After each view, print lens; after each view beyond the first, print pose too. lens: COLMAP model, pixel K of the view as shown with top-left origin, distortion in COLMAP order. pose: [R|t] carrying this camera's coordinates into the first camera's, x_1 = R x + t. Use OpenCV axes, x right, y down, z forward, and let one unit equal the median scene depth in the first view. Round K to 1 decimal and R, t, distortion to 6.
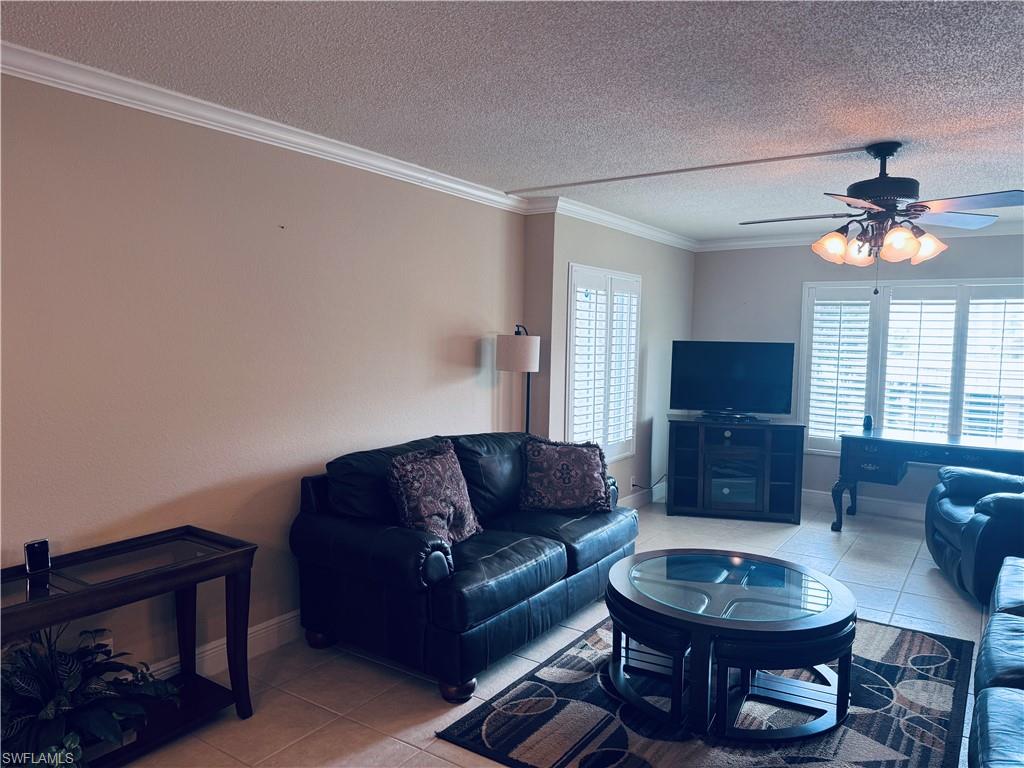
lens RADIAL K [[727.0, 0, 512.0], [0, 727.0, 384.0], [0, 0, 1]] dist [-0.002540, -0.003109]
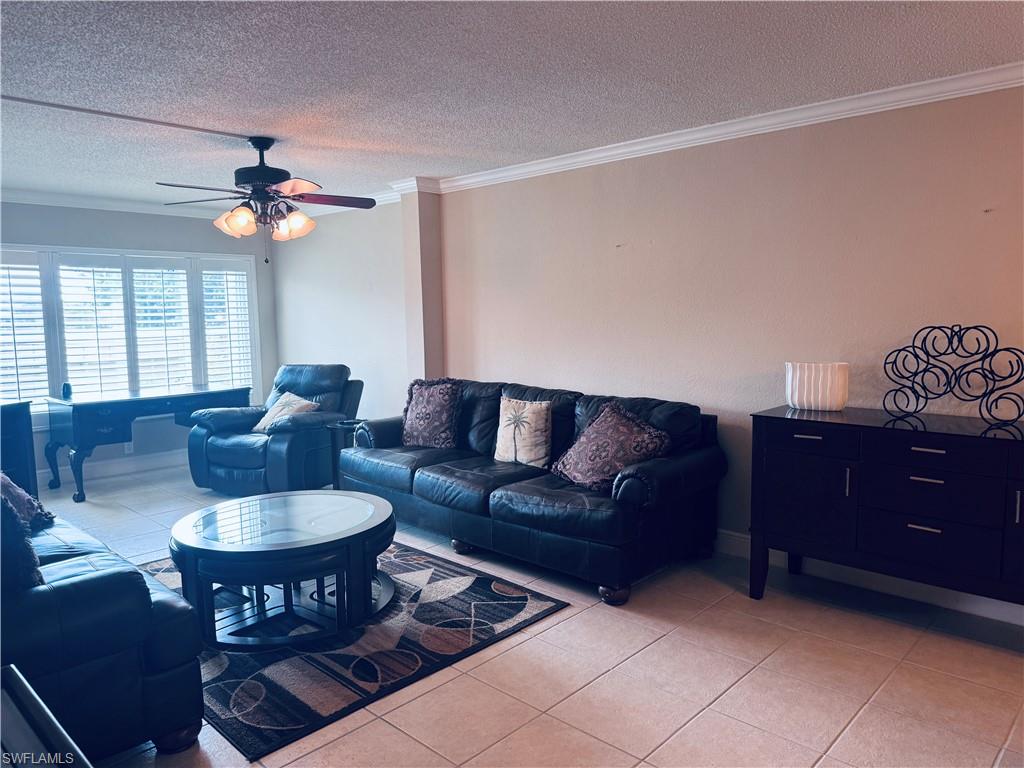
lens RADIAL K [[714.7, 0, 511.0], [0, 714.7, 410.9], [0, 0, 1]] dist [-0.000307, -0.000677]
pose [[0.154396, -0.164299, 0.974252, -0.646778], [0.085583, 0.984594, 0.152480, -0.029331], [-0.984295, 0.059837, 0.166078, 0.413710]]
